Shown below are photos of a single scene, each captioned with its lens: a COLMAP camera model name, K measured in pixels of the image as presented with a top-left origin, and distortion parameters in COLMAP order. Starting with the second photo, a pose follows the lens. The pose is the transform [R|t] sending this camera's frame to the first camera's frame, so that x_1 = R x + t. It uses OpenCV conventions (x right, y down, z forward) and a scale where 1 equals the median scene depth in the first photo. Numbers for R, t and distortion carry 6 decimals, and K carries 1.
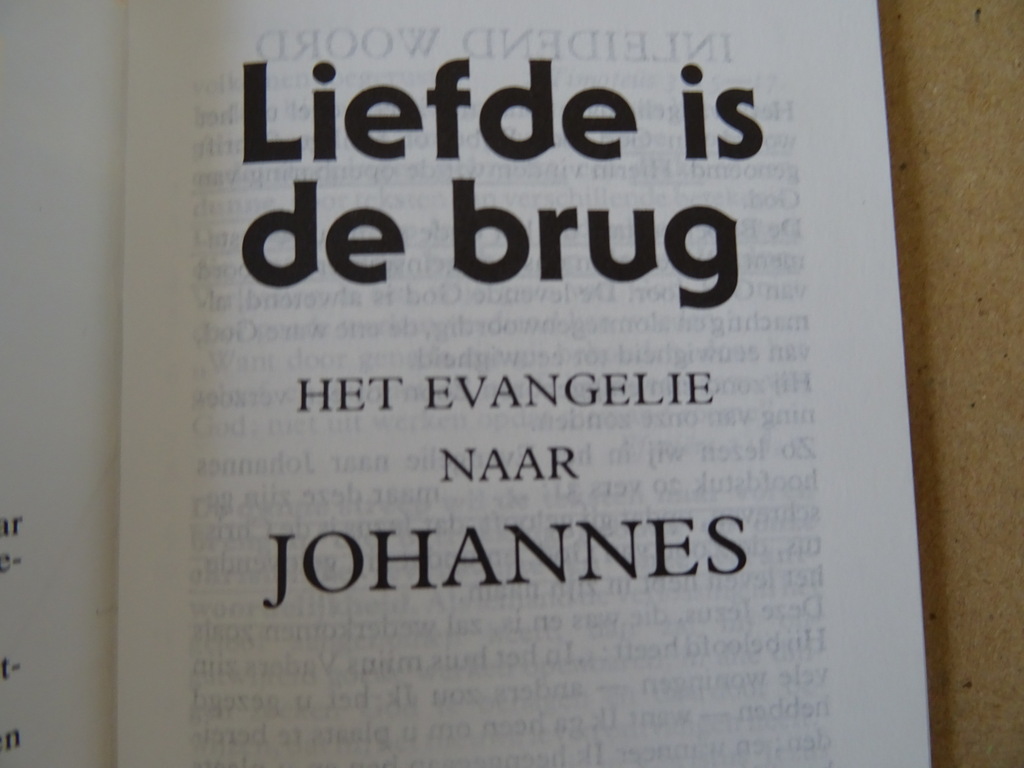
lens RADIAL K [[753.1, 0, 512.0], [0, 753.1, 384.0], [0, 0, 1]] dist [0.033756, -0.080210]
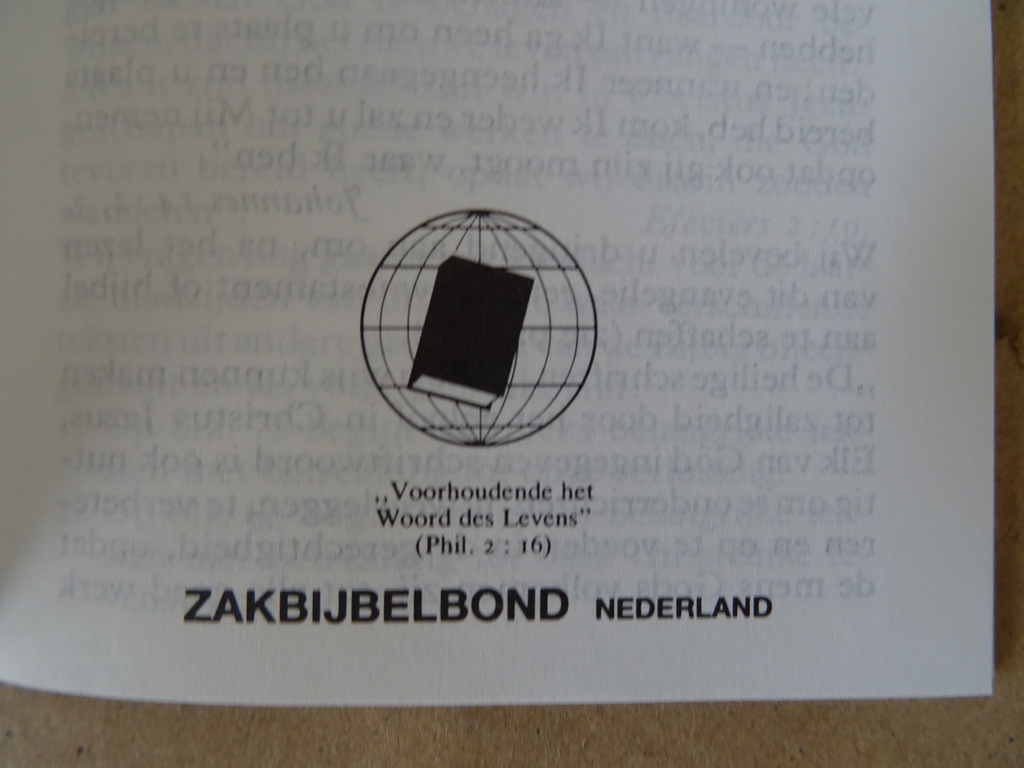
lens RADIAL K [[753.1, 0, 512.0], [0, 753.1, 384.0], [0, 0, 1]] dist [0.033756, -0.080210]
pose [[0.999424, 0.033845, 0.002471, 0.050532], [-0.033934, 0.996438, 0.077198, 0.728362], [0.000150, -0.077238, 0.997013, 0.184713]]
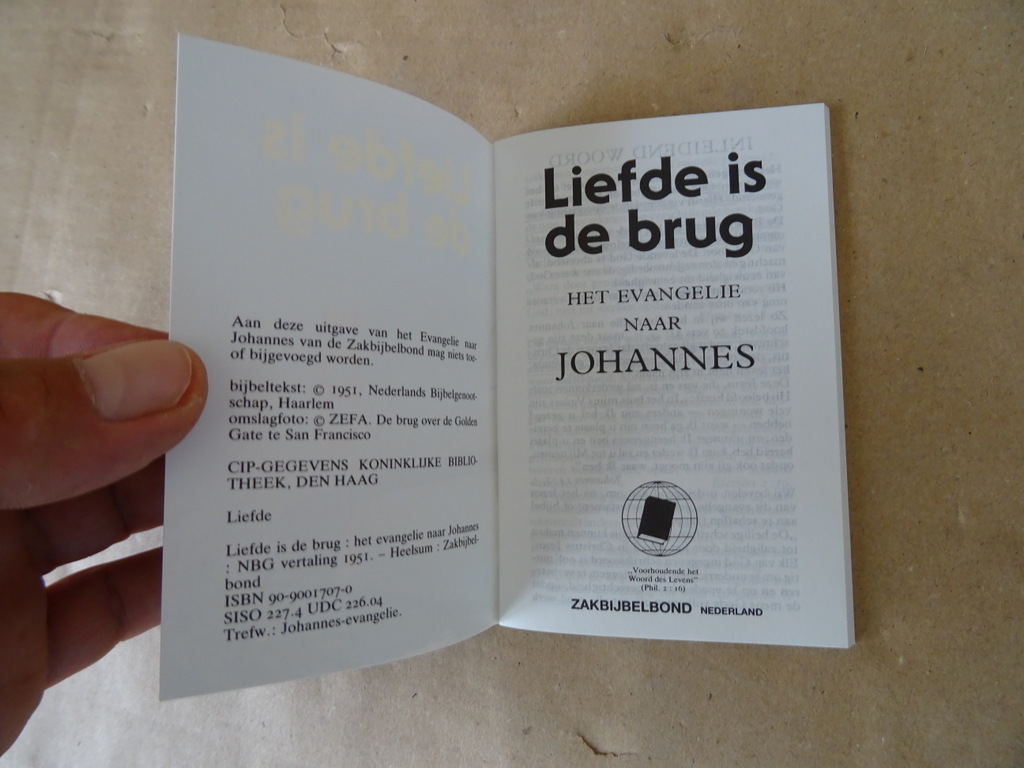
lens RADIAL K [[753.1, 0, 512.0], [0, 753.1, 384.0], [0, 0, 1]] dist [0.033756, -0.080210]
pose [[0.966387, -0.005945, -0.257021, 0.185773], [0.007800, 0.999950, 0.006200, 0.282977], [0.256972, -0.007997, 0.966386, -1.504674]]
